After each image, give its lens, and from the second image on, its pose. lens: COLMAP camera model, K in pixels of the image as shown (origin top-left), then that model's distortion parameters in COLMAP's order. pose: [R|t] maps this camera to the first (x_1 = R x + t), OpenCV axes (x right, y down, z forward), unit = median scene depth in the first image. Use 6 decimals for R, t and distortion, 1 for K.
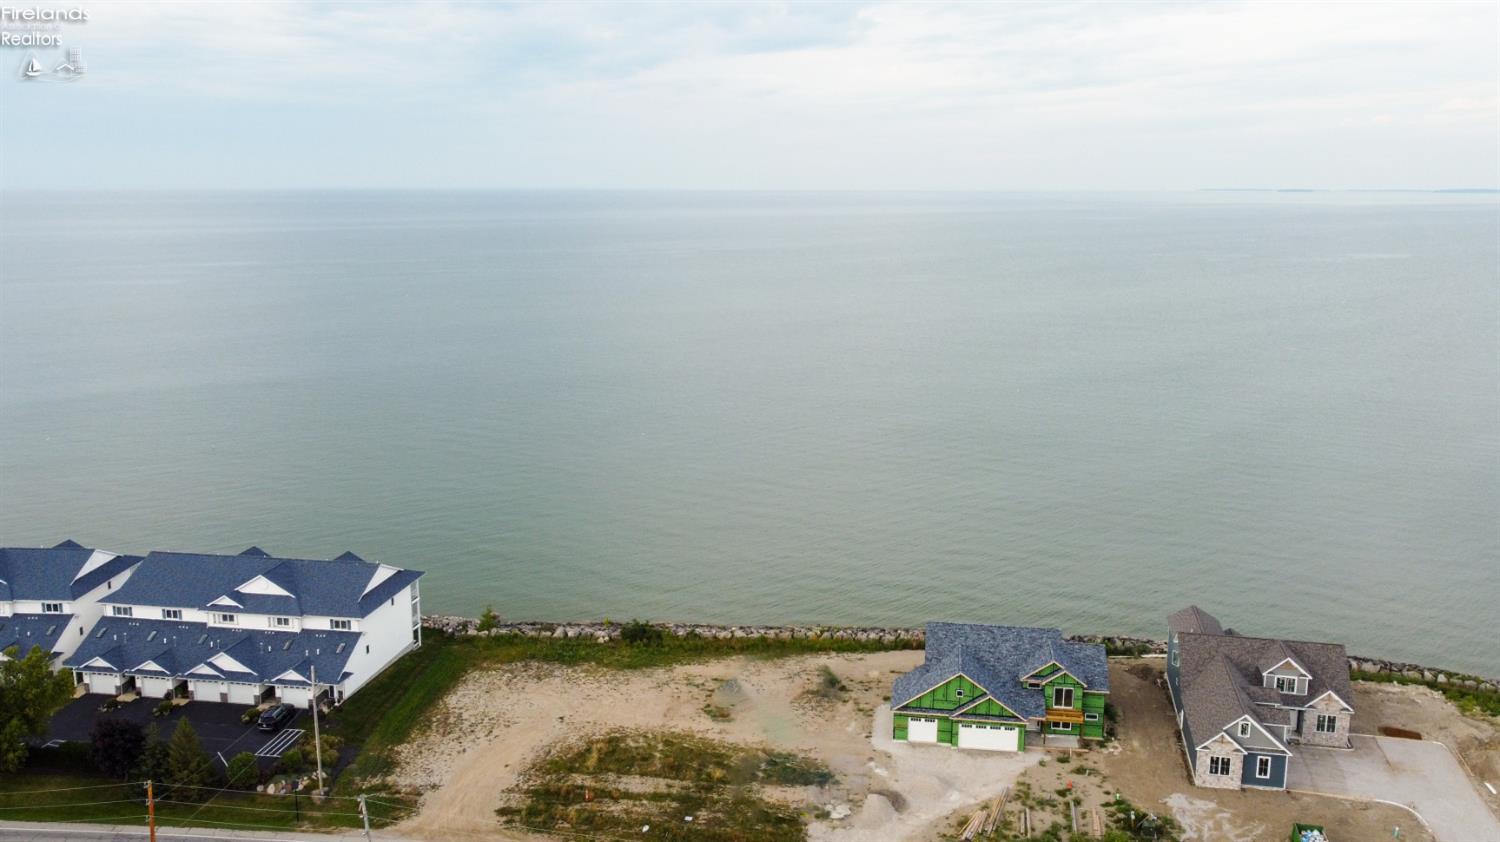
lens RADIAL K [[1274.8, 0, 750.0], [0, 1274.8, 421.0], [0, 0, 1]] dist [0.004443, -0.010660]
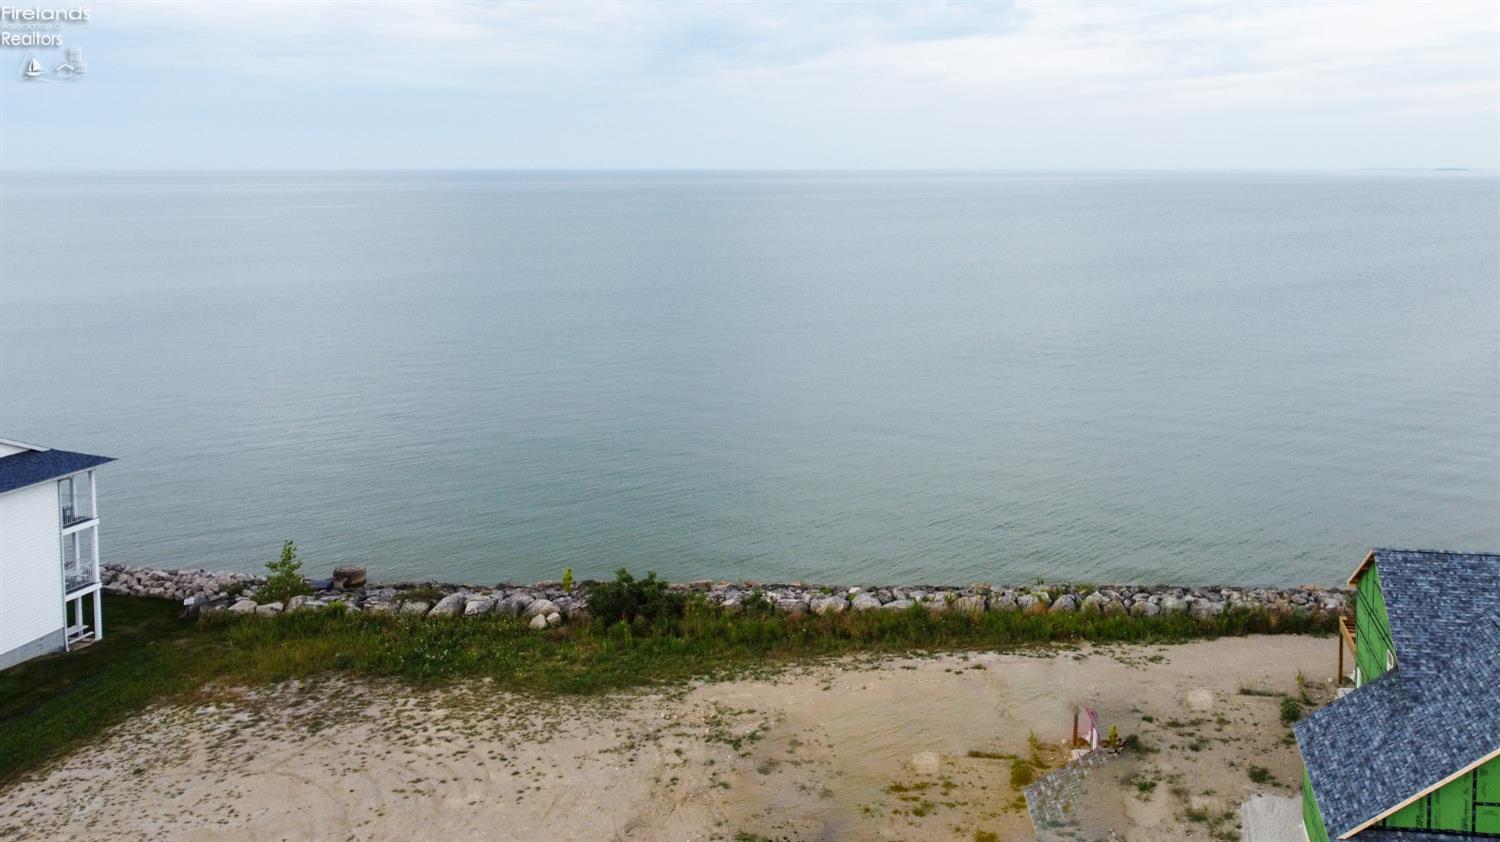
lens RADIAL K [[1266.1, 0, 955.2], [0, 1266.1, 297.6], [0, 0, 1]] dist [0.000233, 0.001115]
pose [[0.999614, -0.006101, 0.027119, 0.013550], [0.008249, 0.996777, -0.079793, 0.115448], [-0.026545, 0.079986, 0.996442, 0.658545]]
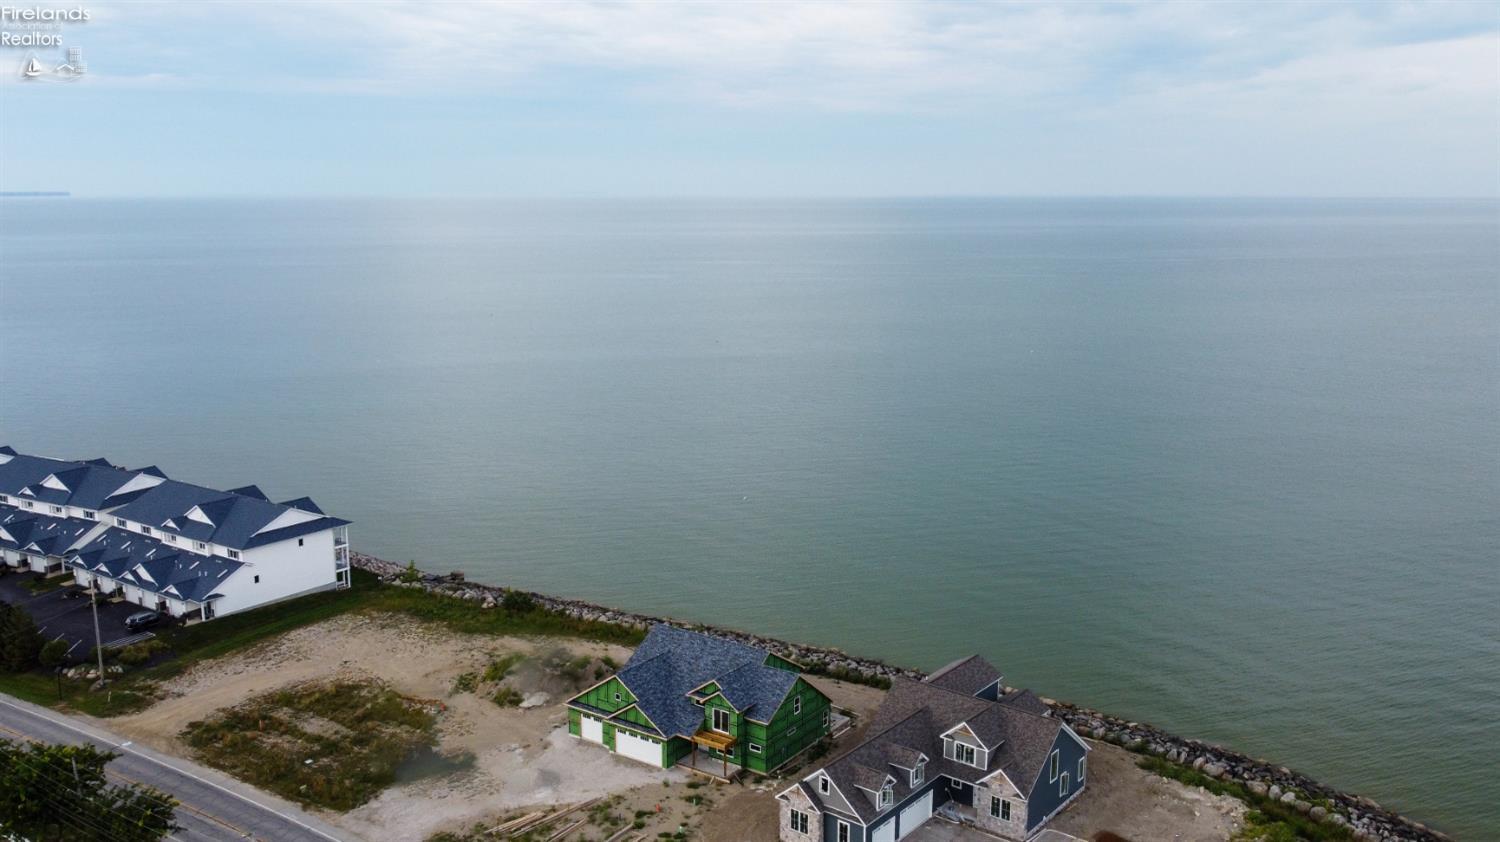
lens RADIAL K [[1274.8, 0, 750.0], [0, 1274.8, 421.0], [0, 0, 1]] dist [0.004443, -0.010660]
pose [[0.898031, 0.075475, -0.433410, 0.613472], [-0.078085, 0.996877, 0.011805, -0.011491], [0.432948, 0.023242, 0.901119, 0.162951]]
